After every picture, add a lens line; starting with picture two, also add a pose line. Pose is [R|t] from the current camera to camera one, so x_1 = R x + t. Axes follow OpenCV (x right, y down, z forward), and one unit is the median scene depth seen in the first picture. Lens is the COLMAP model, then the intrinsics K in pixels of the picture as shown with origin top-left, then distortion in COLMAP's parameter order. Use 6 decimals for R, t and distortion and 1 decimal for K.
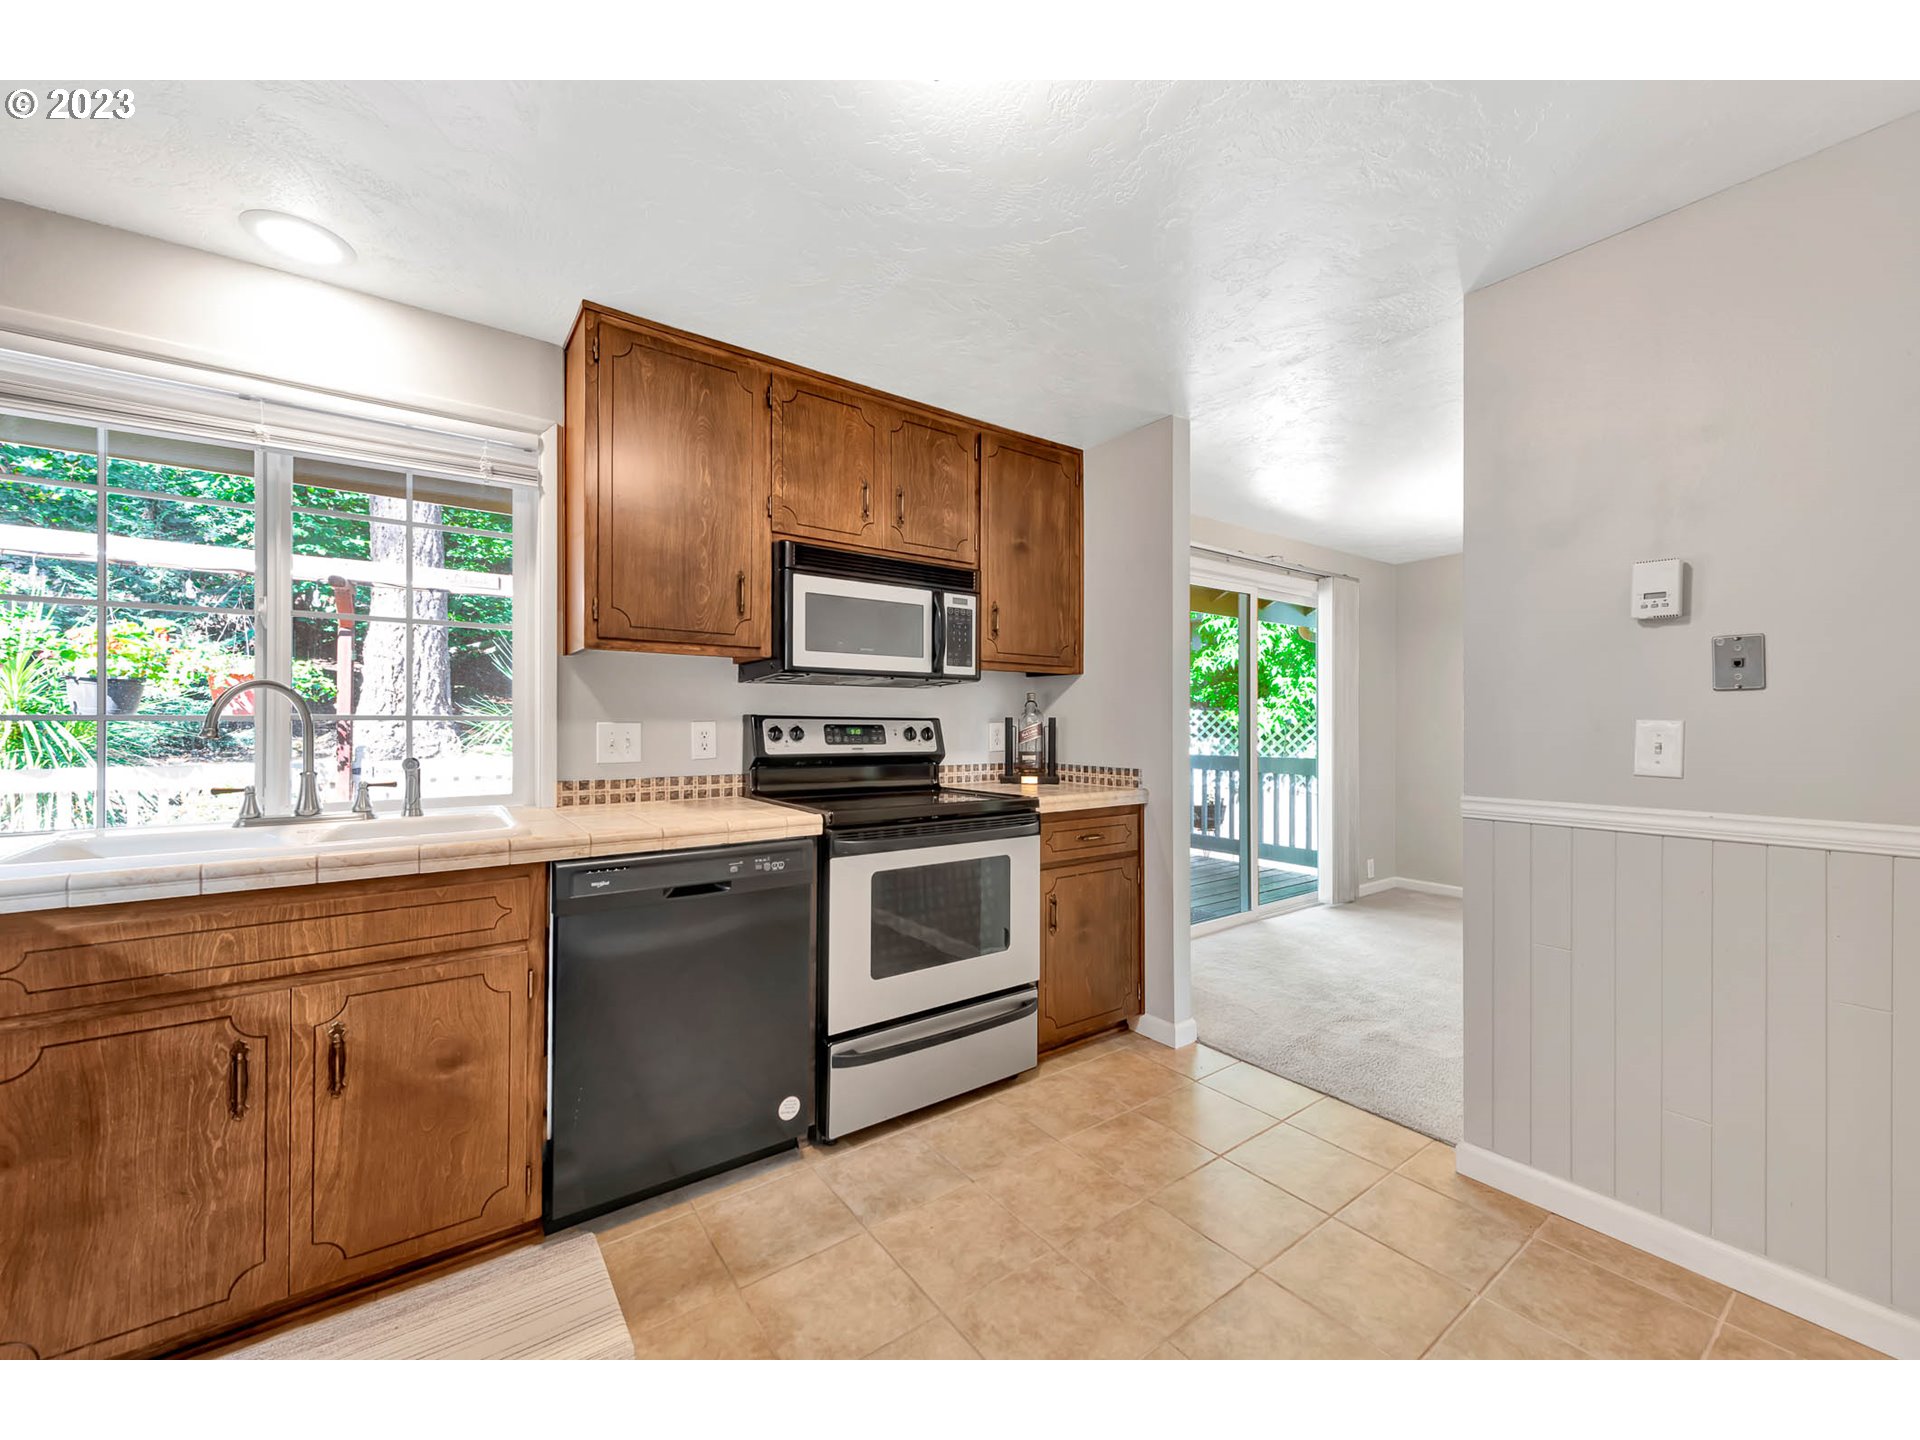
lens RADIAL K [[748.3, 0, 964.6], [0, 748.3, 727.5], [0, 0, 1]] dist [0.009786, -0.003681]
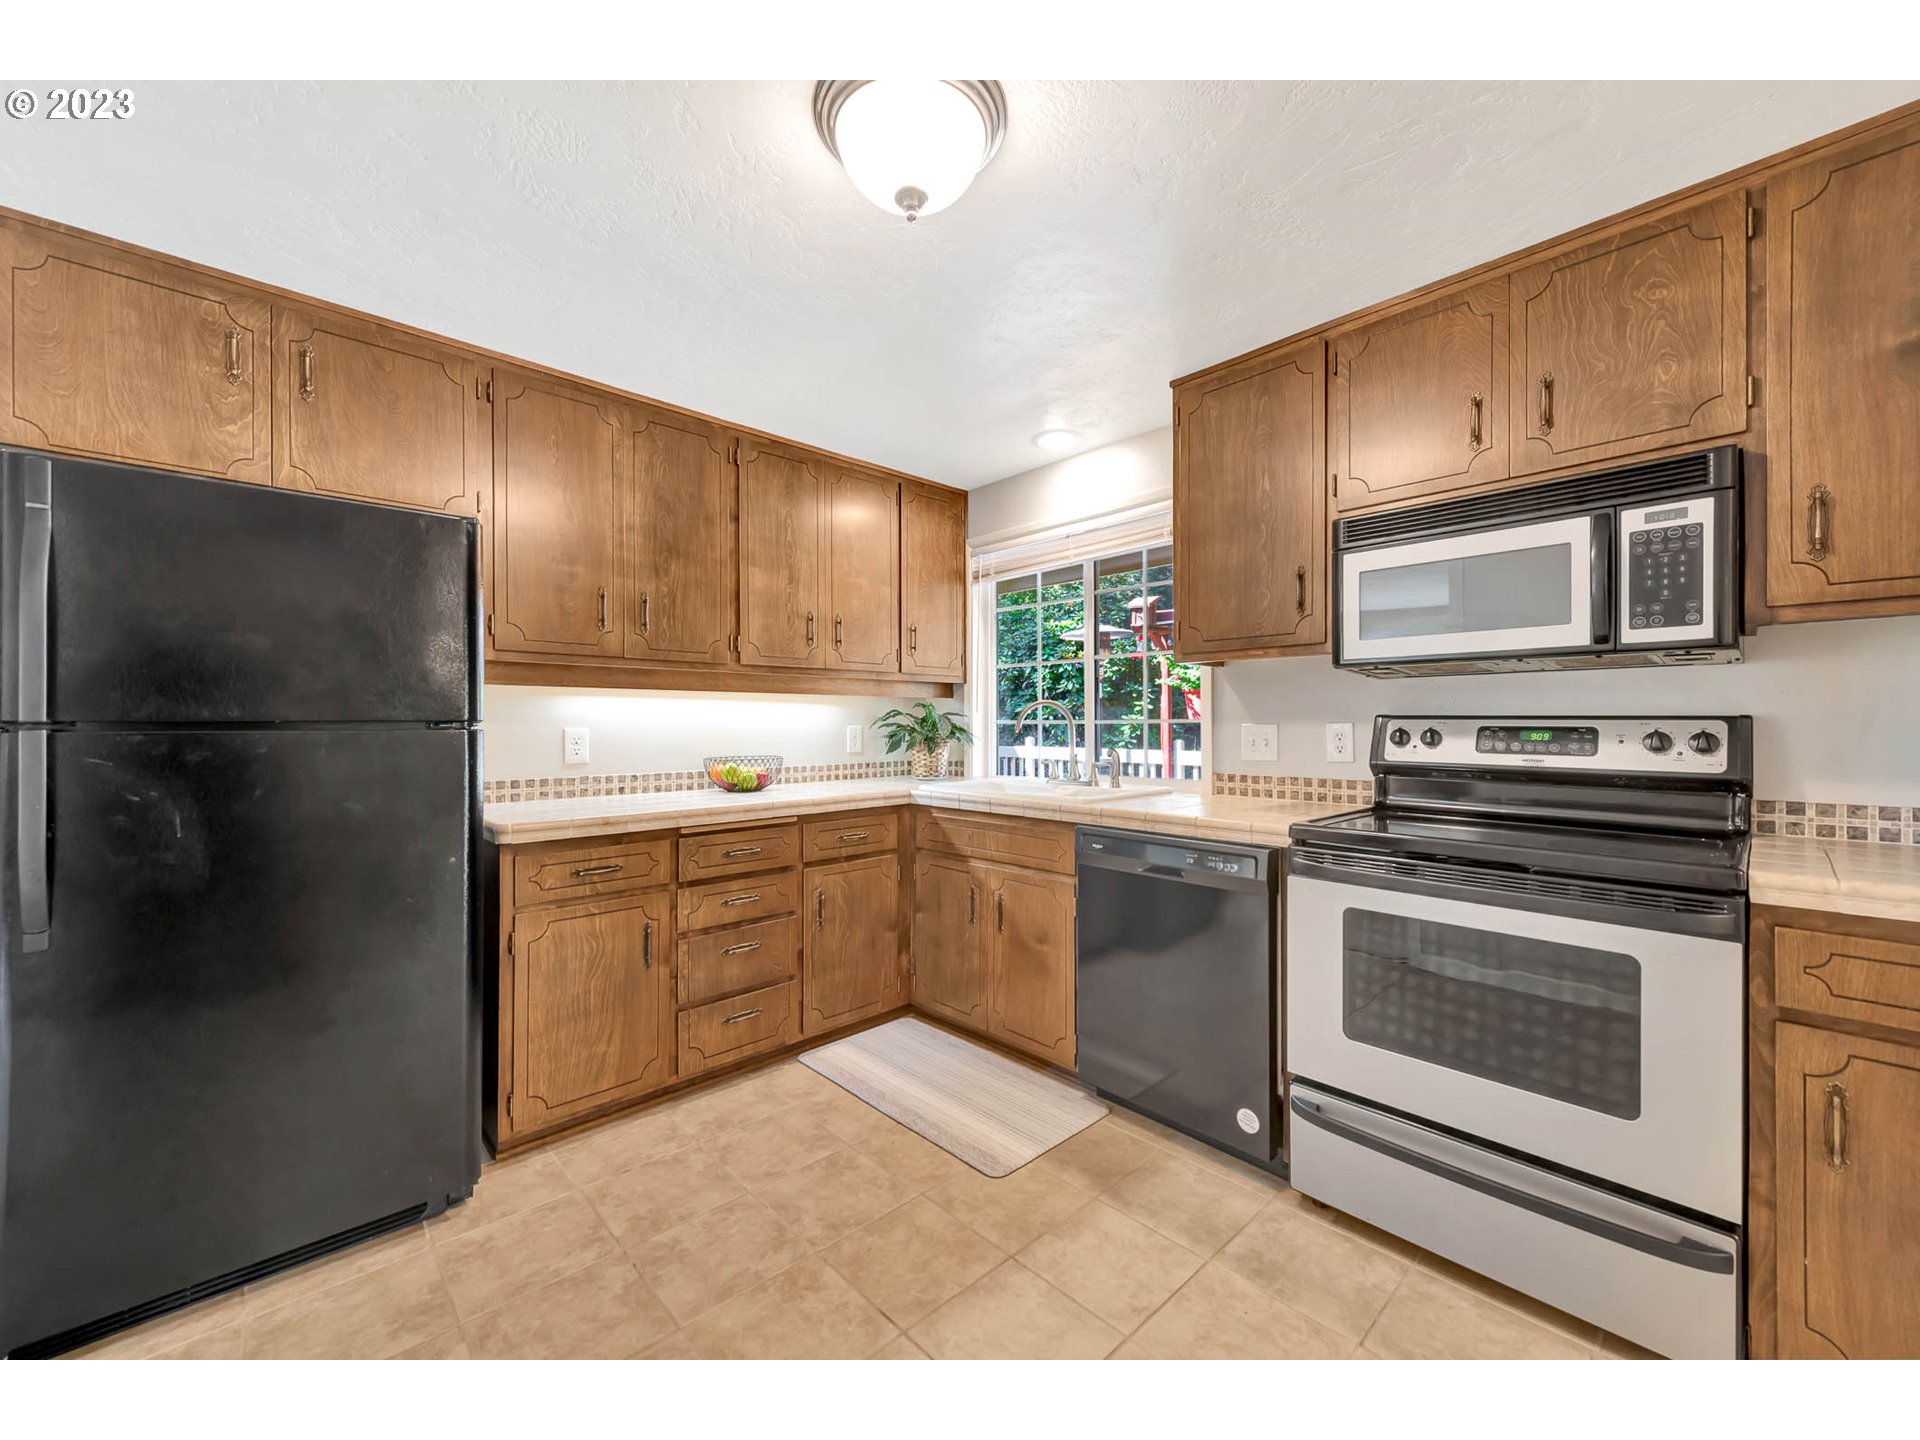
lens RADIAL K [[748.3, 0, 966.7], [0, 748.3, 735.6], [0, 0, 1]] dist [0.009786, -0.003681]
pose [[0.127870, 0.014474, -0.991685, 0.561326], [-0.004218, 0.999892, 0.014049, -0.003513], [0.991782, 0.002387, 0.127917, 0.424131]]
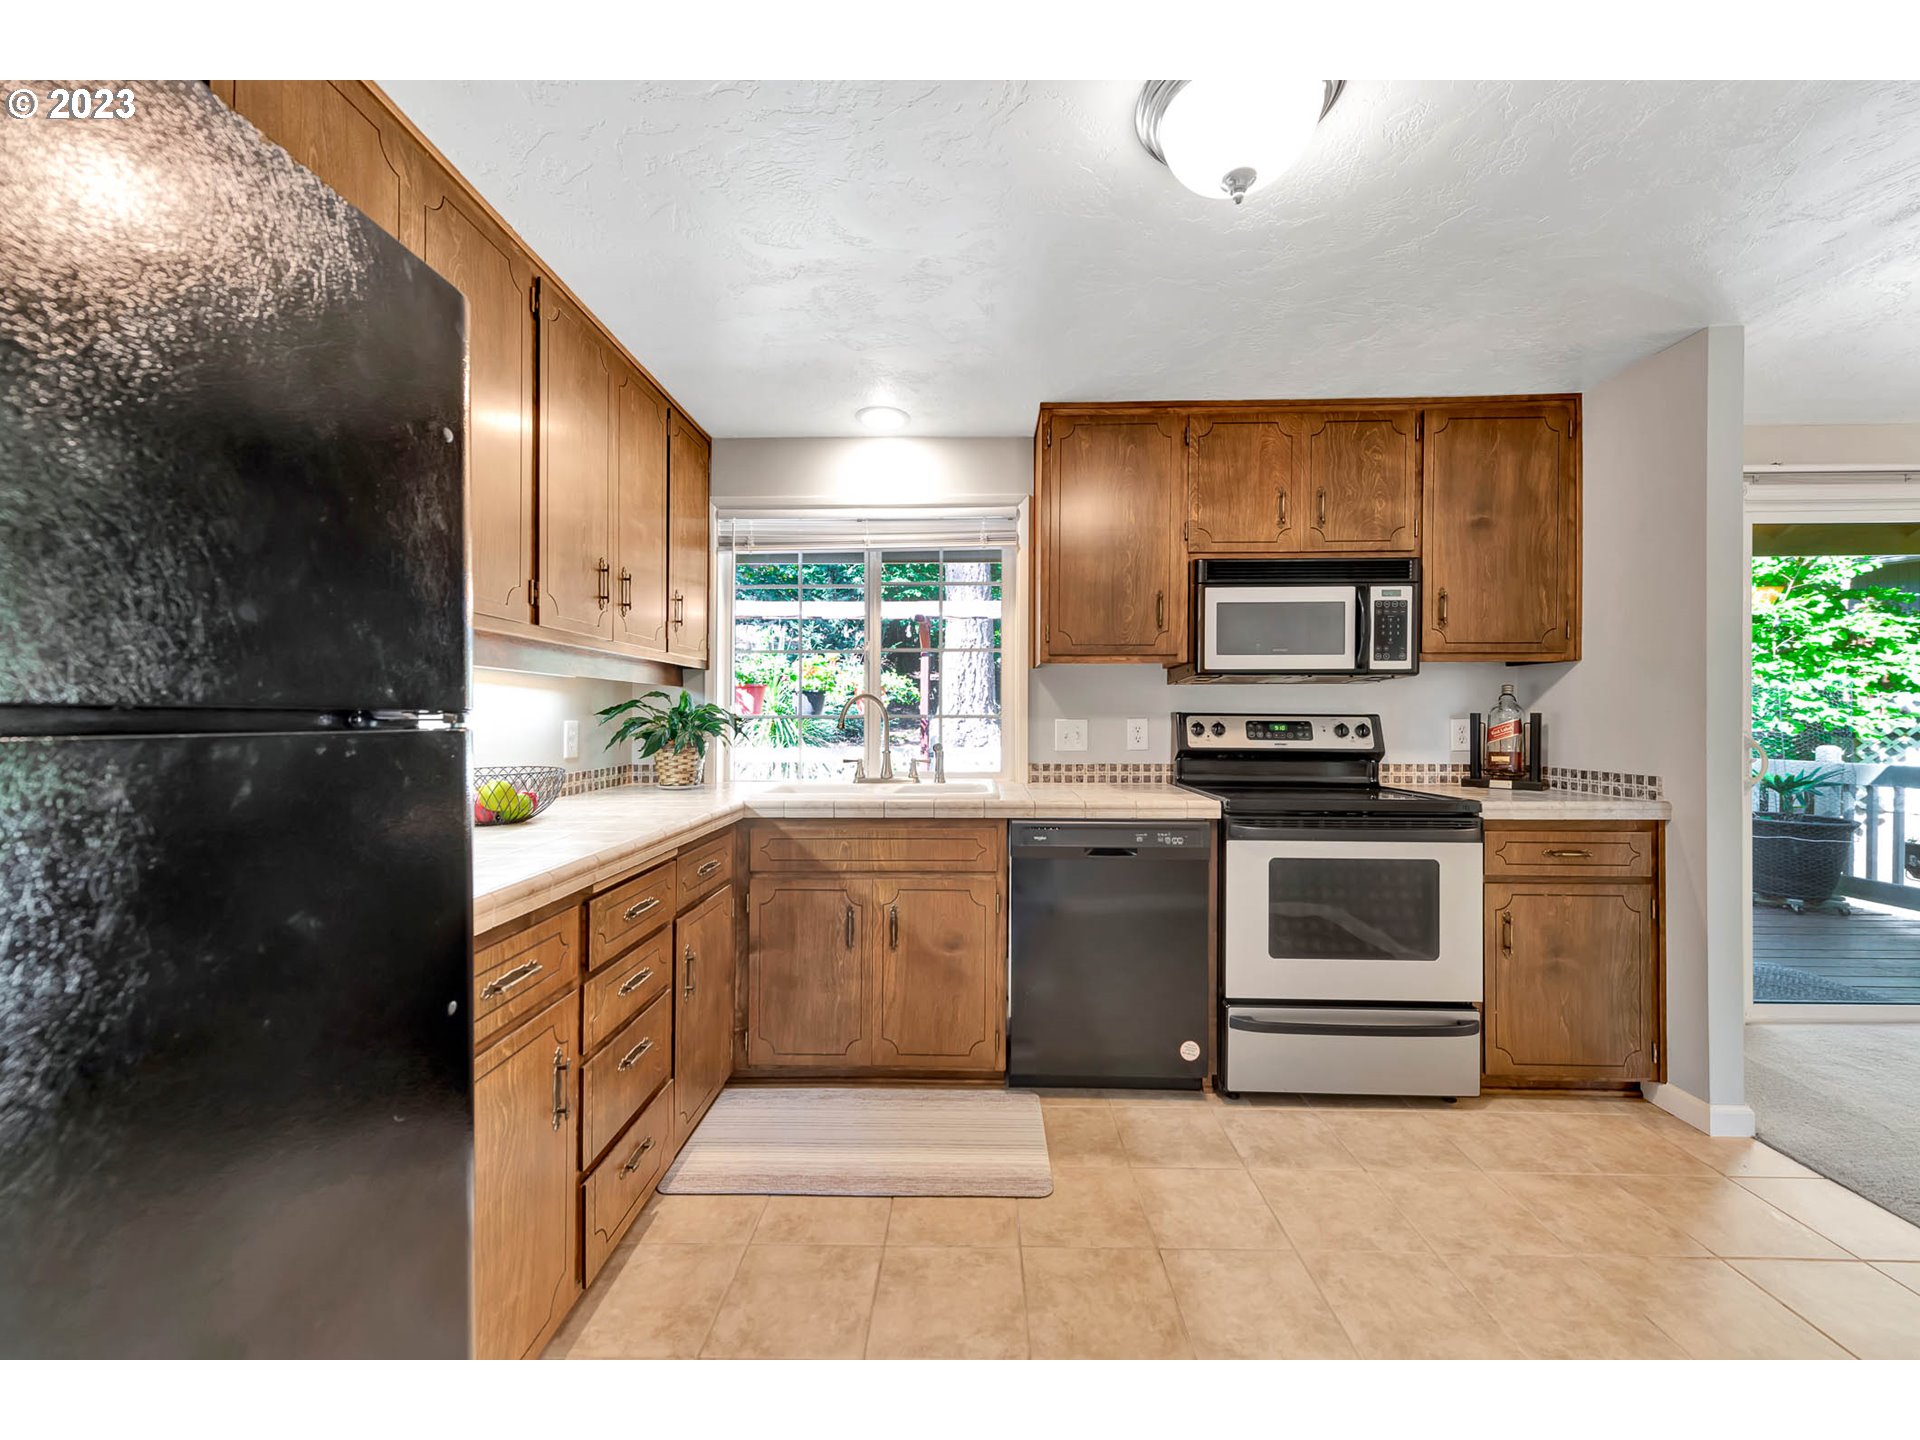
lens RADIAL K [[748.3, 0, 960.6], [0, 748.3, 724.5], [0, 0, 1]] dist [0.009786, -0.003681]
pose [[0.792077, 0.003555, -0.610411, 0.160128], [-0.002785, 0.999994, 0.002210, -0.000177], [0.610415, -0.000051, 0.792082, -0.115262]]
